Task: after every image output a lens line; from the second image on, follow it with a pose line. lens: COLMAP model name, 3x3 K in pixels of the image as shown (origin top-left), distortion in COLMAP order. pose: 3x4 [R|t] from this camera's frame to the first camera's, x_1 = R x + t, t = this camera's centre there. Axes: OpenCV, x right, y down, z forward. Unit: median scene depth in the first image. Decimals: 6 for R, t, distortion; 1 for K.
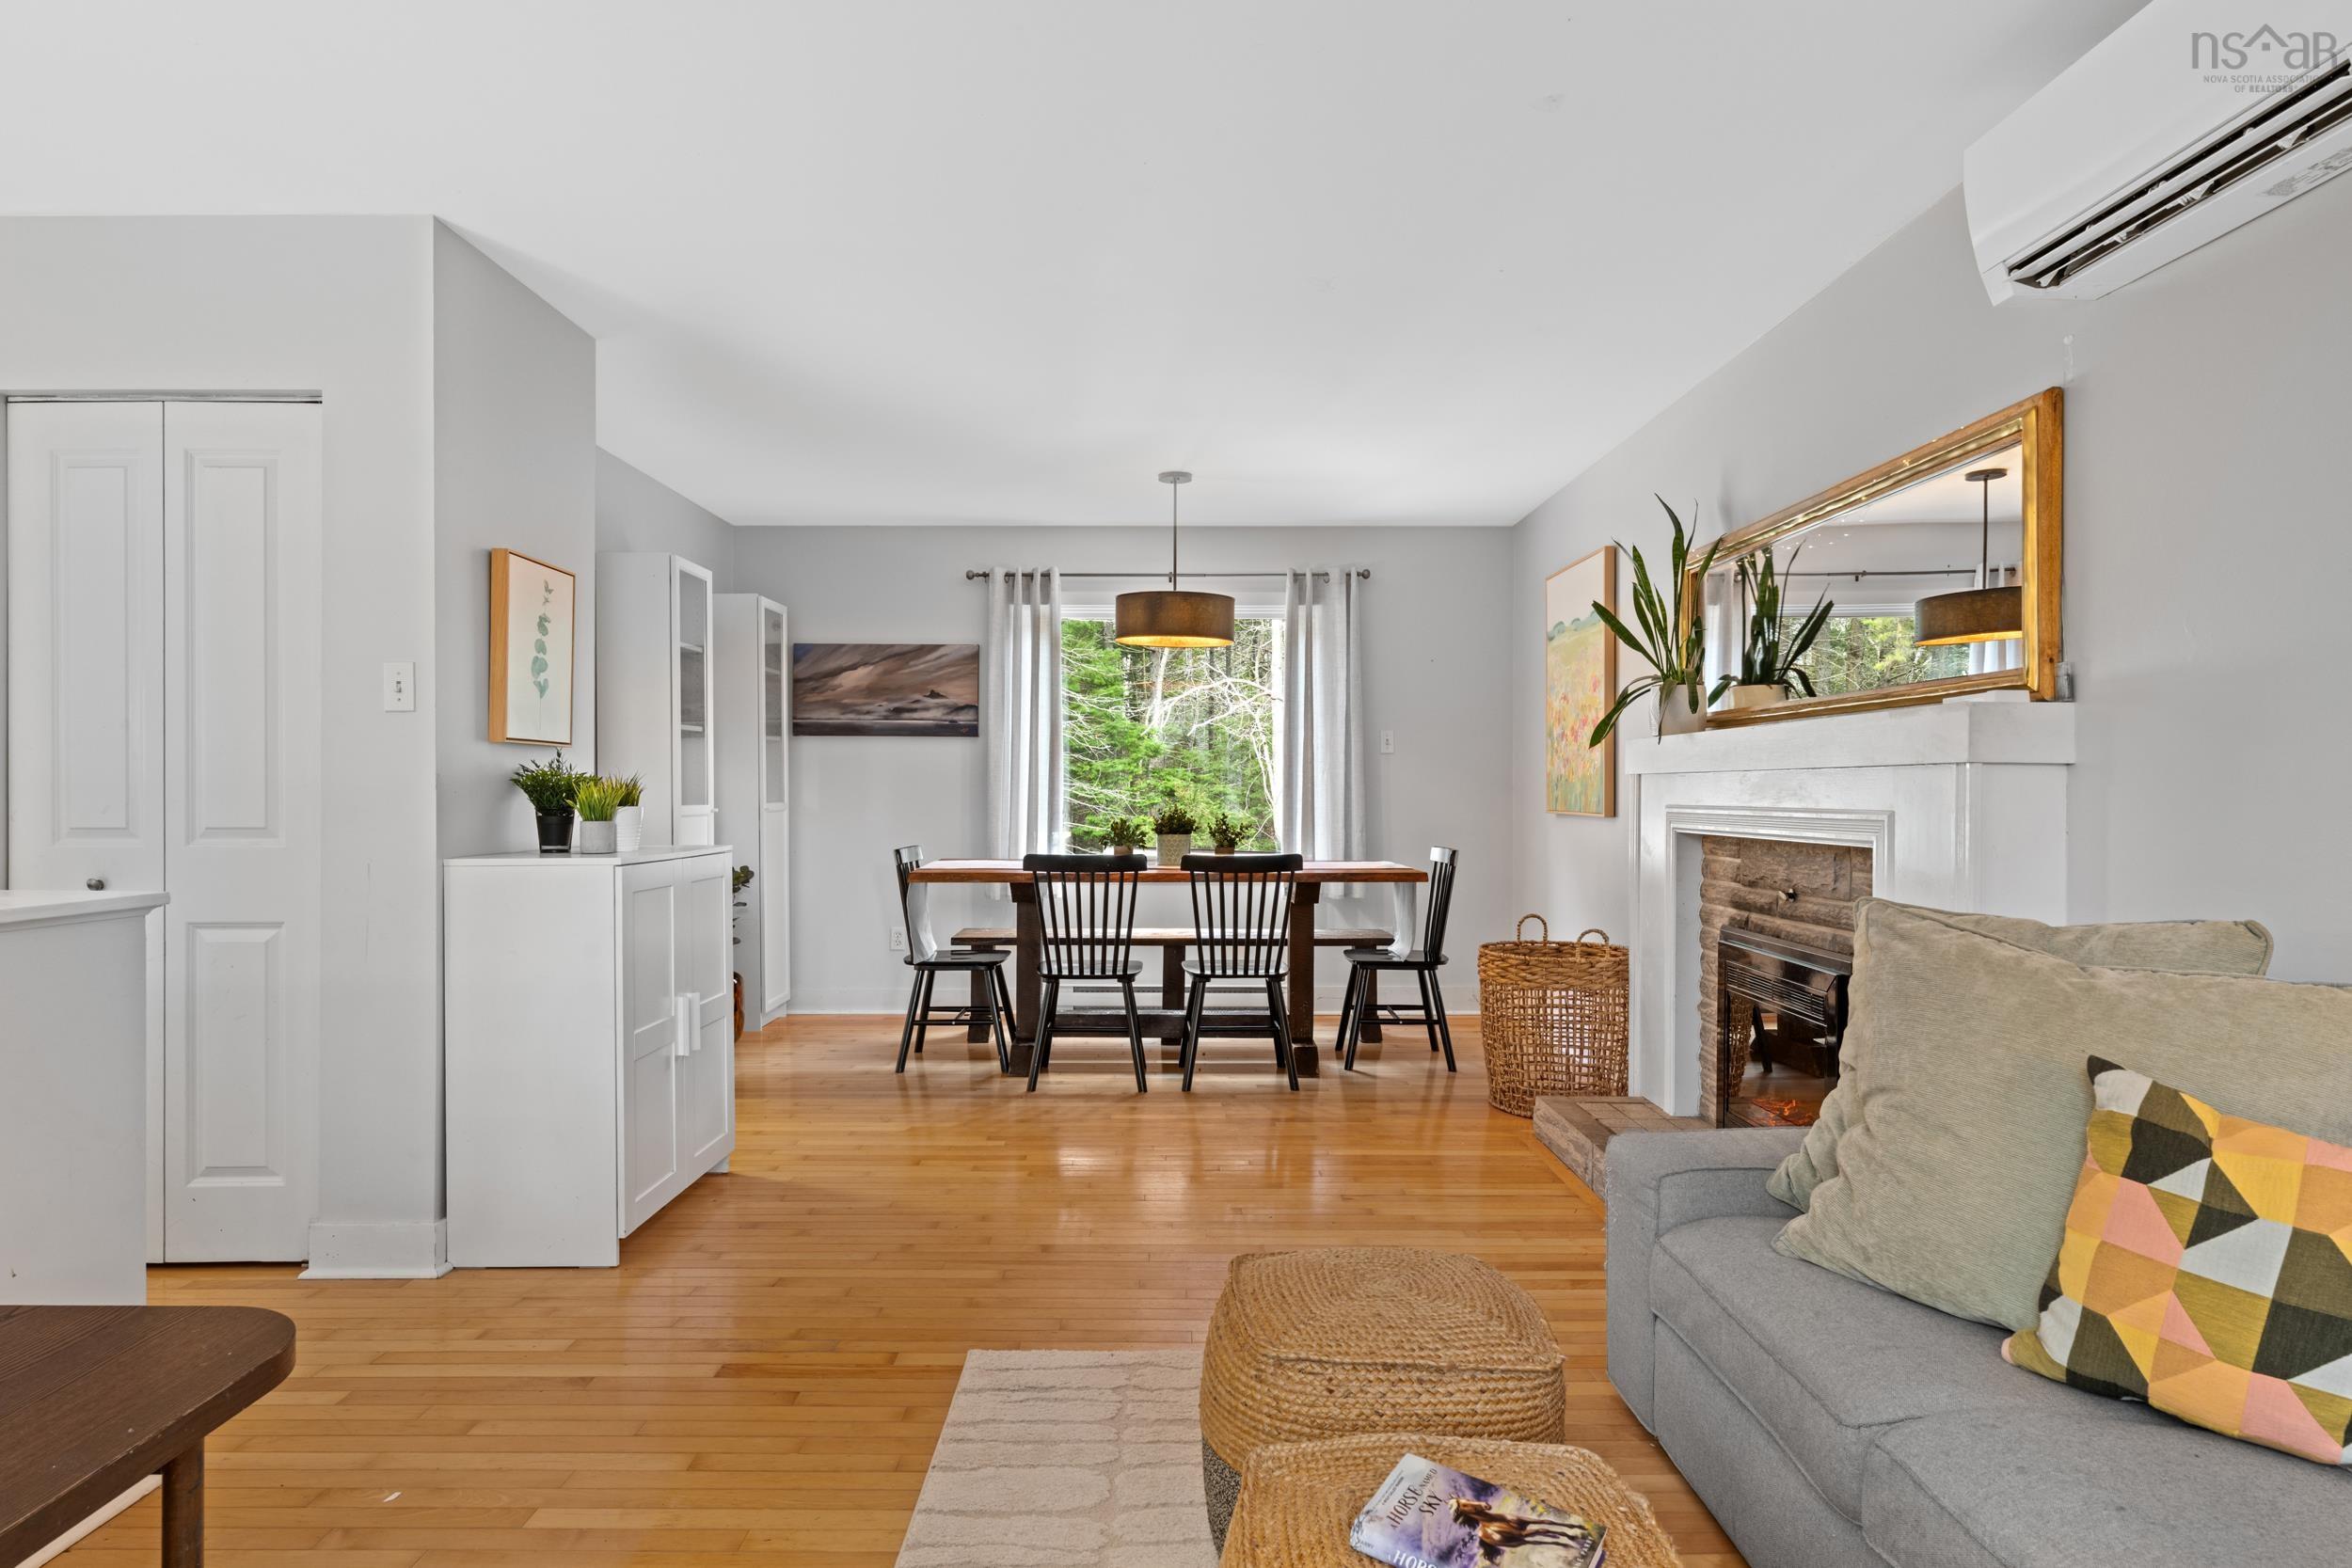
lens RADIAL K [[1353.0, 0, 1163.9], [0, 1353.0, 800.1], [0, 0, 1]] dist [-0.001387, 0.004197]
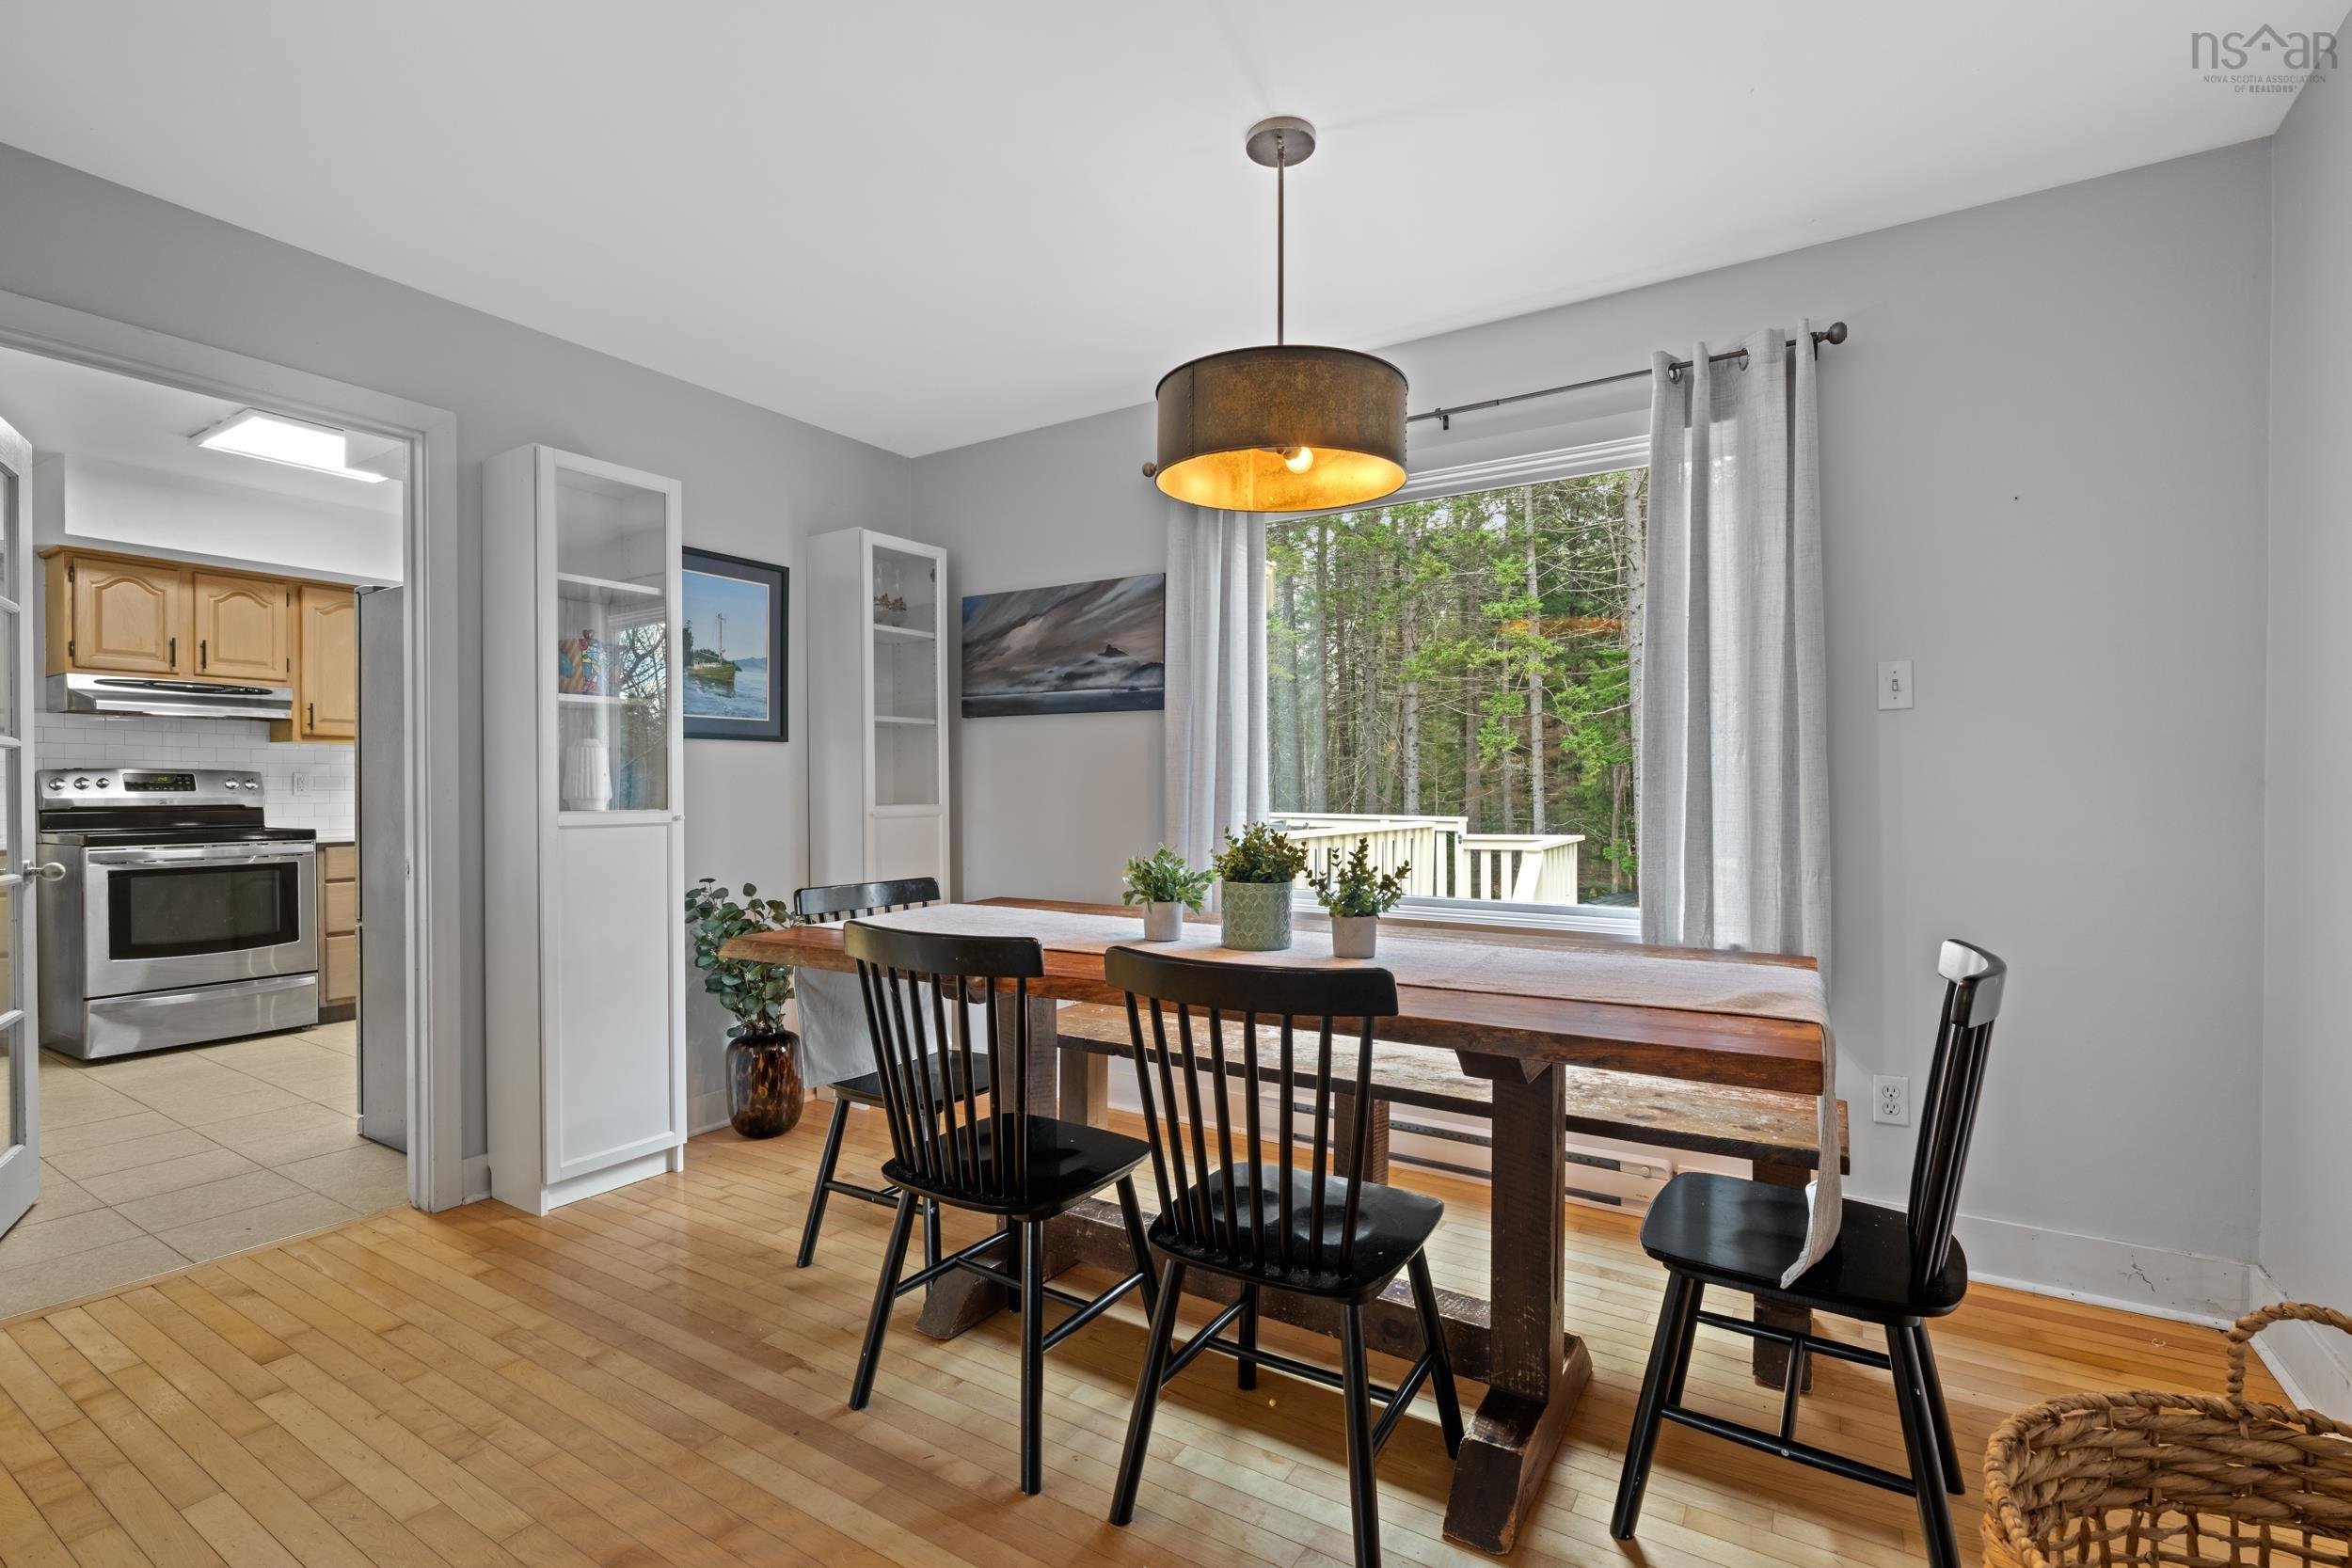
lens RADIAL K [[1069.5, 0, 1201.6], [0, 1069.5, 790.2], [0, 0, 1]] dist [0.006486, -0.002912]
pose [[0.849005, -0.001351, -0.528383, 0.193184], [-0.002588, 0.999974, -0.006714, -0.004282], [0.528379, 0.007068, 0.848979, 0.684801]]
